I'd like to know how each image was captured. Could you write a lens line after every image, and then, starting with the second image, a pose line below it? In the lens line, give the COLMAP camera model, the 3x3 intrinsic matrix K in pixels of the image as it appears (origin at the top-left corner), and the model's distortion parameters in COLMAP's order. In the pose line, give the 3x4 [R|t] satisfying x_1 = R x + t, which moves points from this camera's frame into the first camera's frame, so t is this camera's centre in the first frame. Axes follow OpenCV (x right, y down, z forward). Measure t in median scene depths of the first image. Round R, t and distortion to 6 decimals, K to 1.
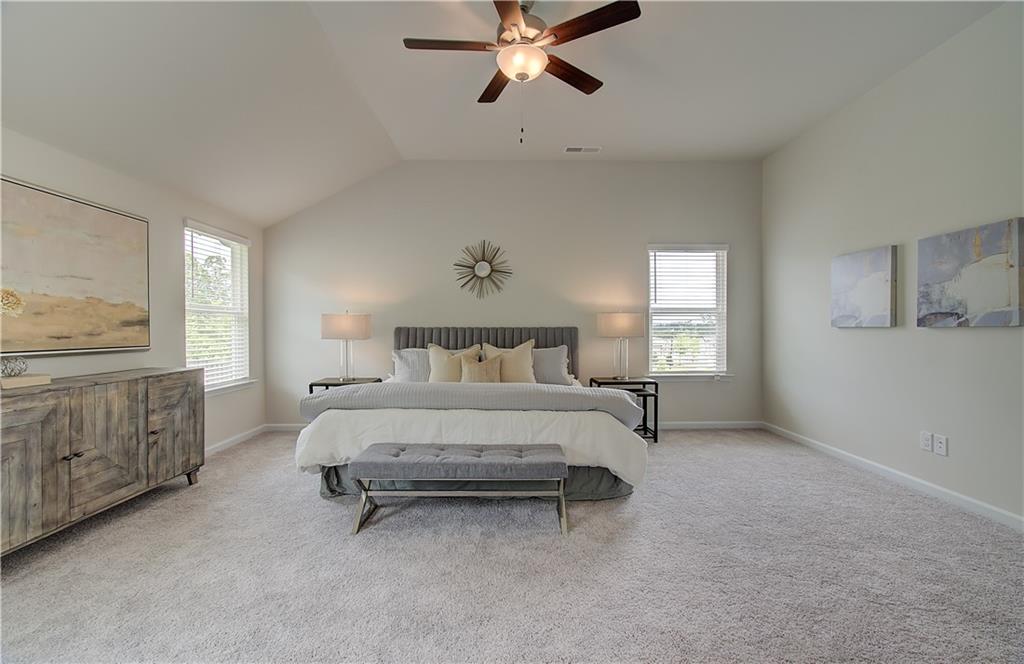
lens RADIAL K [[451.8, 0, 509.5], [0, 451.8, 332.3], [0, 0, 1]] dist [-0.001806, 0.013389]
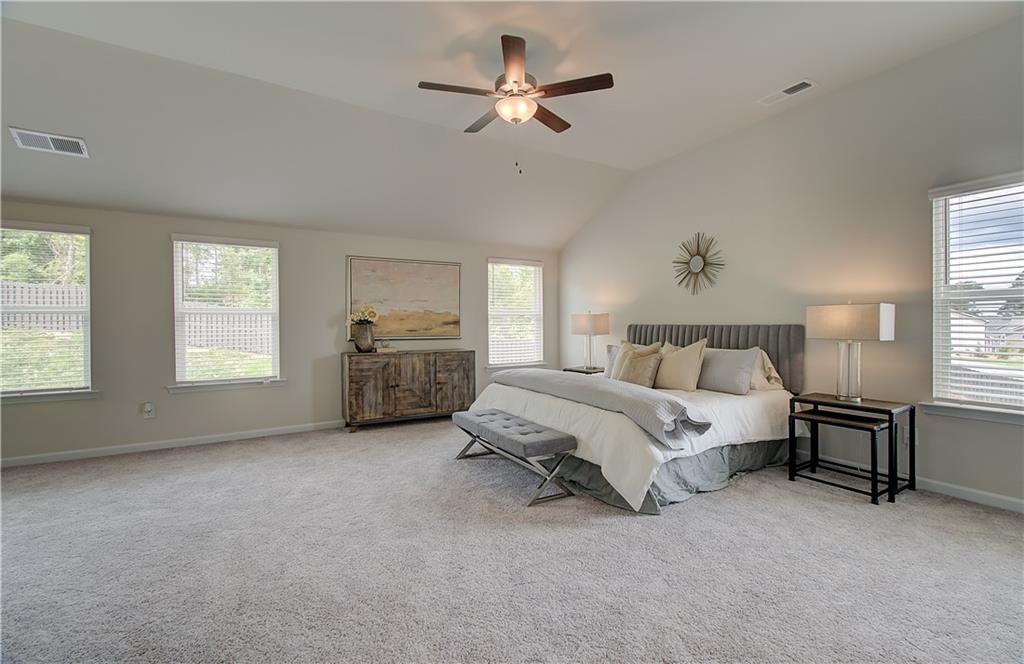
lens RADIAL K [[454.2, 0, 512.0], [0, 454.2, 332.0], [0, 0, 1]] dist [-0.047343, 0.000079]
pose [[0.506417, 0.016190, -0.862136, 0.882031], [-0.006883, 0.999868, 0.014733, -0.013700], [0.862261, -0.001527, 0.506462, 0.305390]]
